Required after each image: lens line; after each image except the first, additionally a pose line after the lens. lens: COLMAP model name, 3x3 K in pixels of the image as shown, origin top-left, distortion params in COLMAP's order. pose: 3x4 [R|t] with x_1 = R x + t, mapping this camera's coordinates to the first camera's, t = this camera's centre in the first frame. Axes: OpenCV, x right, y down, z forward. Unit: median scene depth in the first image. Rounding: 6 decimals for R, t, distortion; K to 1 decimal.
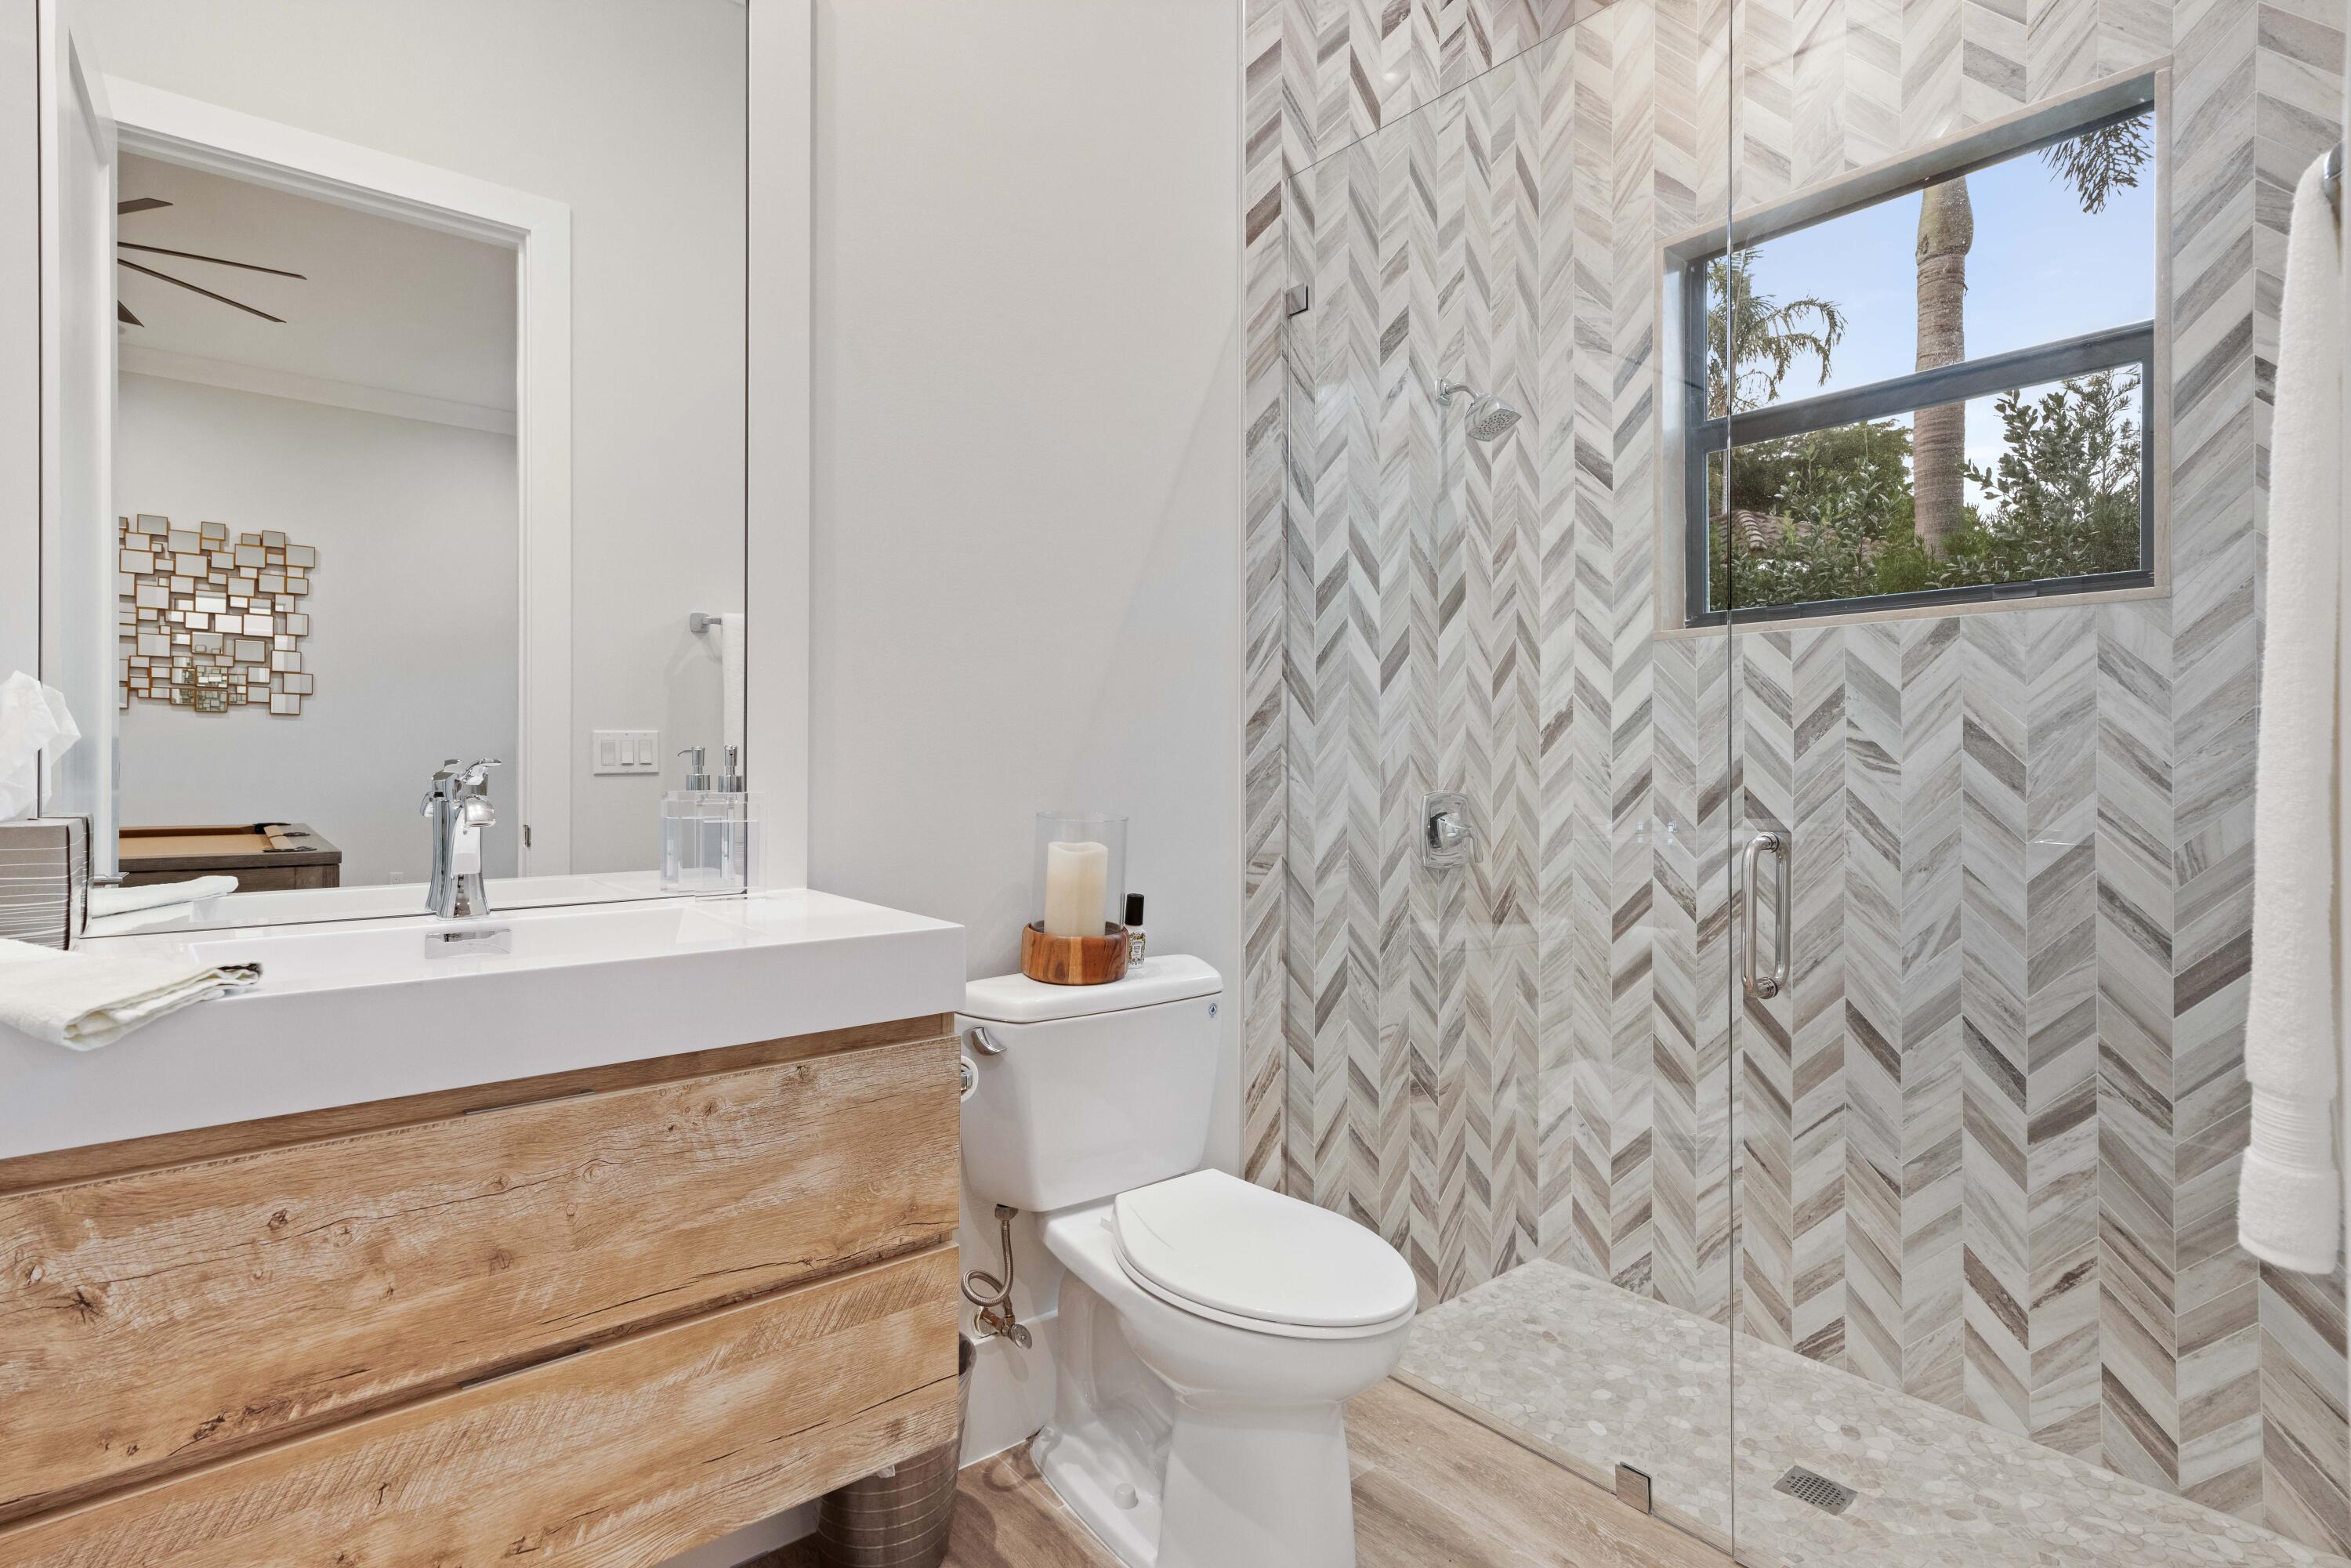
lens RADIAL K [[1216.3, 0, 1173.8], [0, 1216.3, 781.8], [0, 0, 1]] dist [-0.006416, 0.007290]
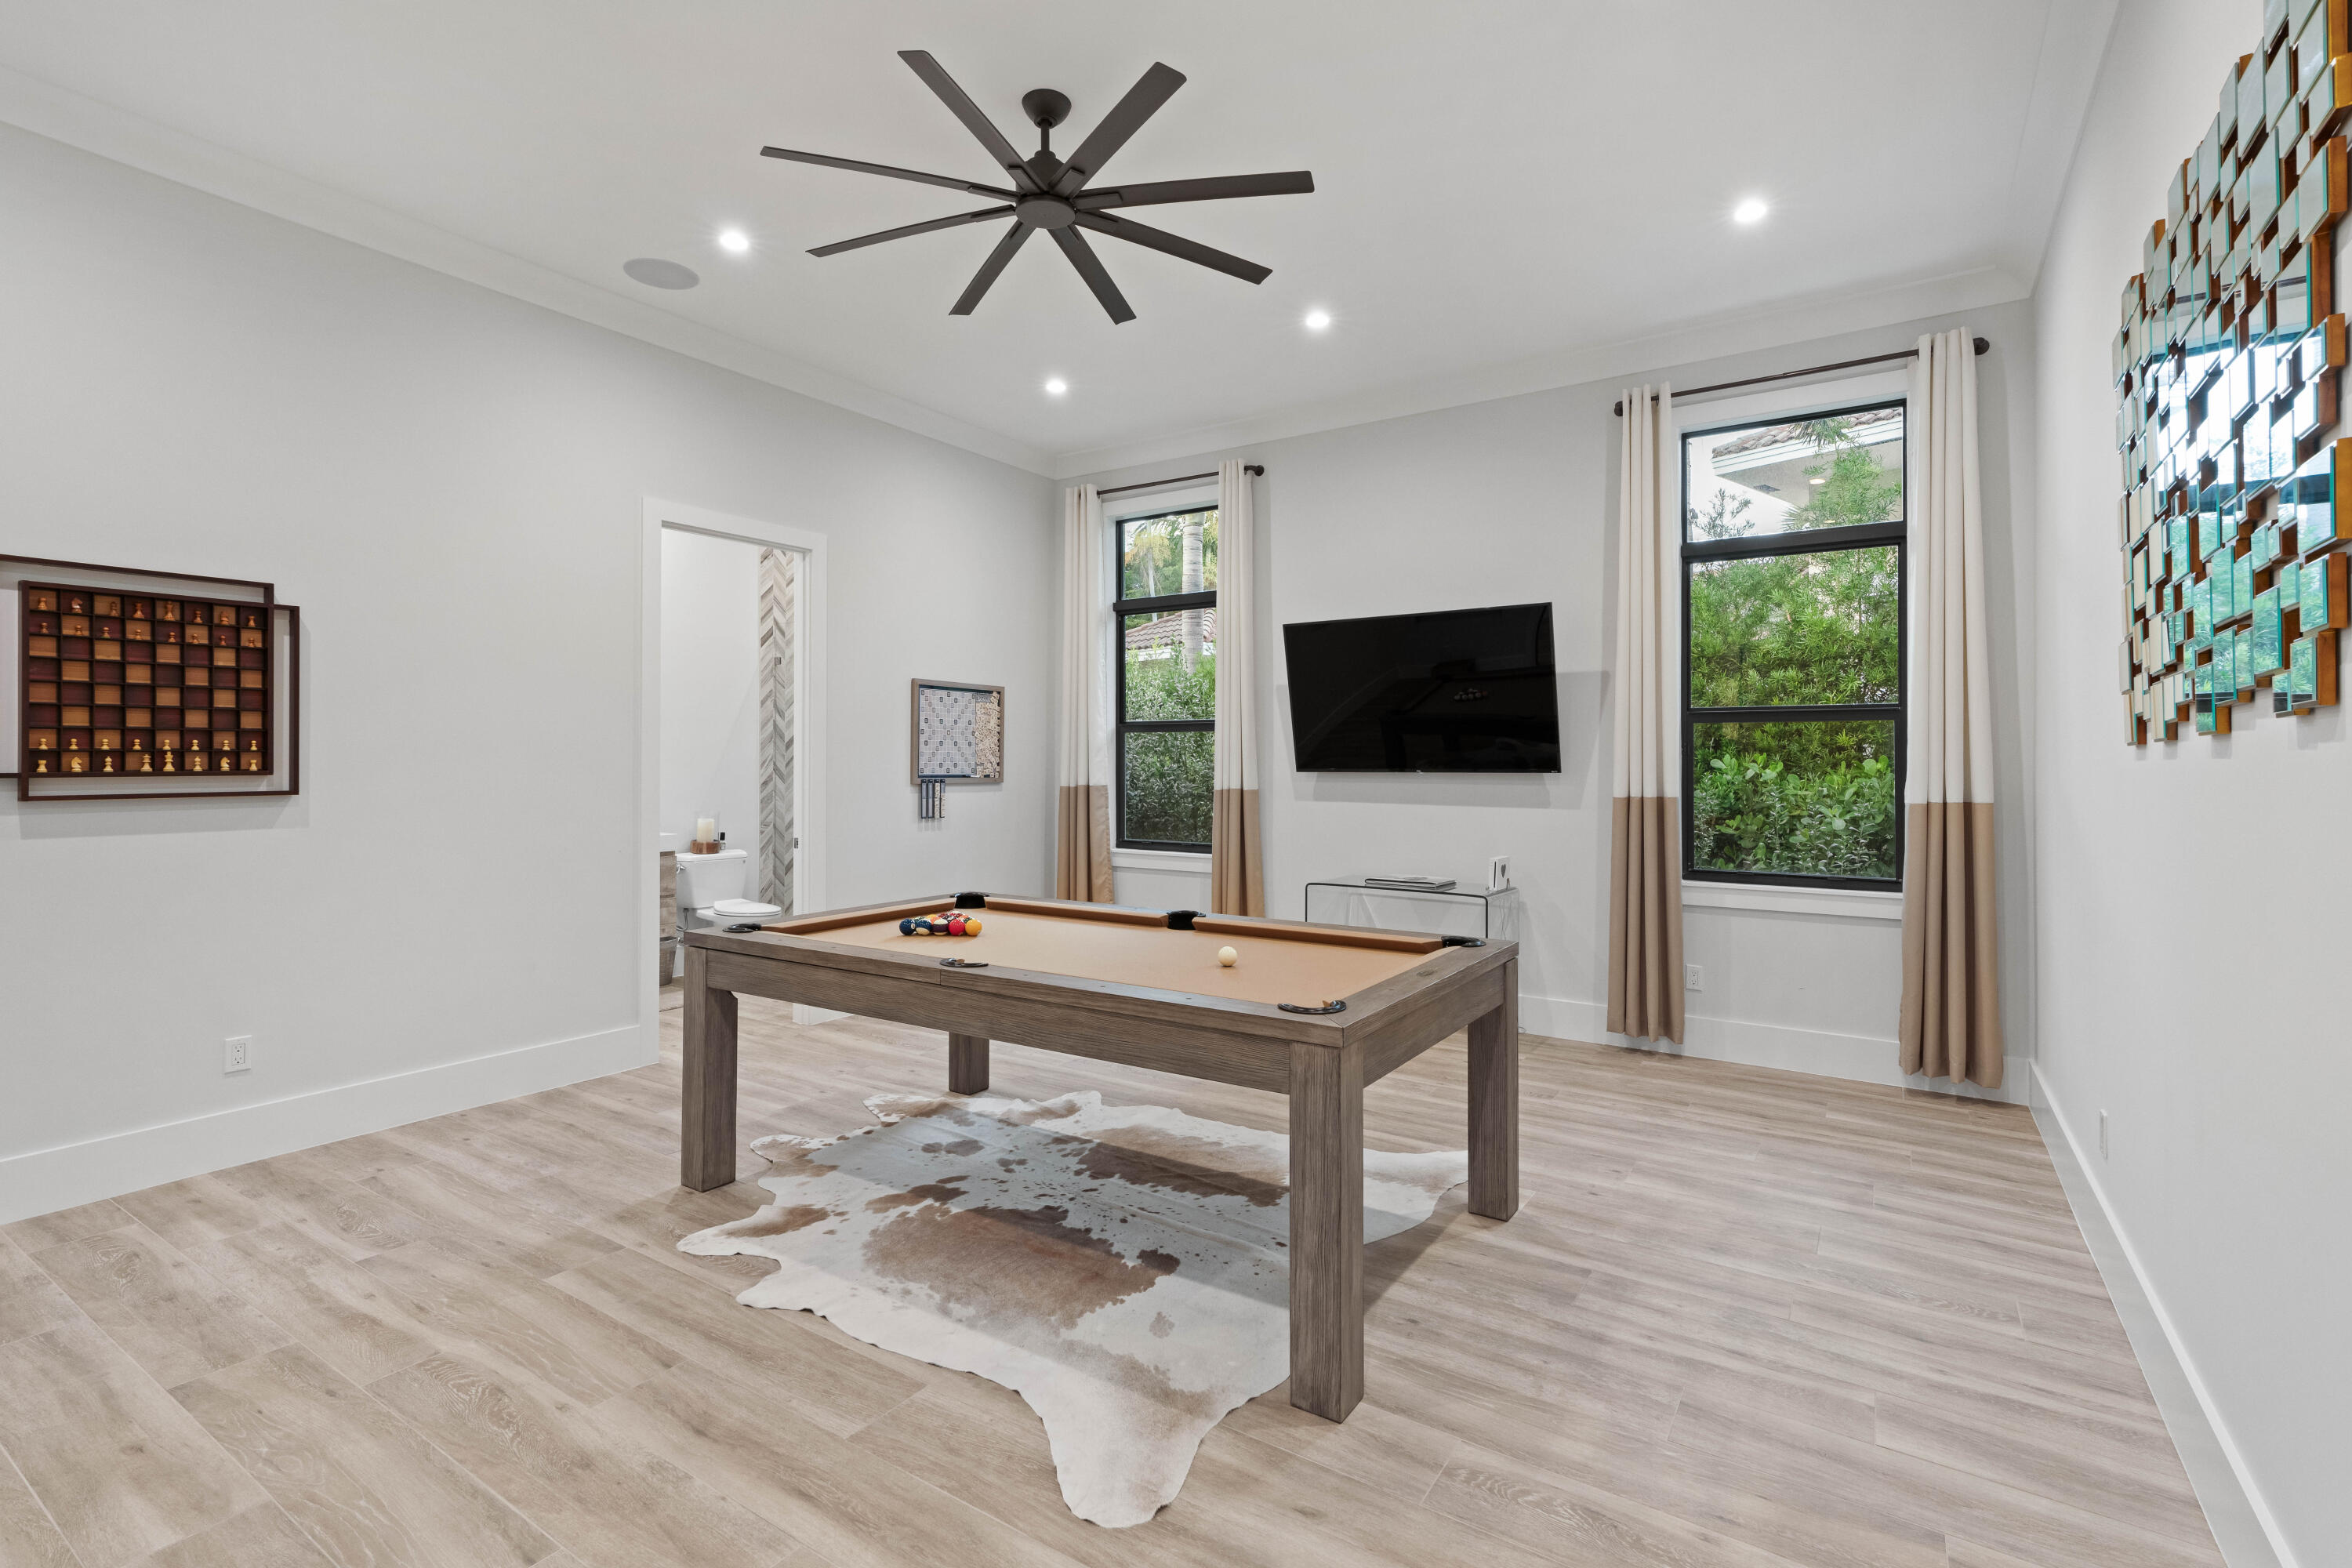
lens RADIAL K [[1074.2, 0, 1177.5], [0, 1074.2, 775.3], [0, 0, 1]] dist [-0.007119, 0.004140]
pose [[0.955292, 0.000275, 0.295664, 0.286024], [0.000441, 0.999997, -0.002355, -0.065982], [-0.295664, 0.002380, 0.955289, -2.246752]]
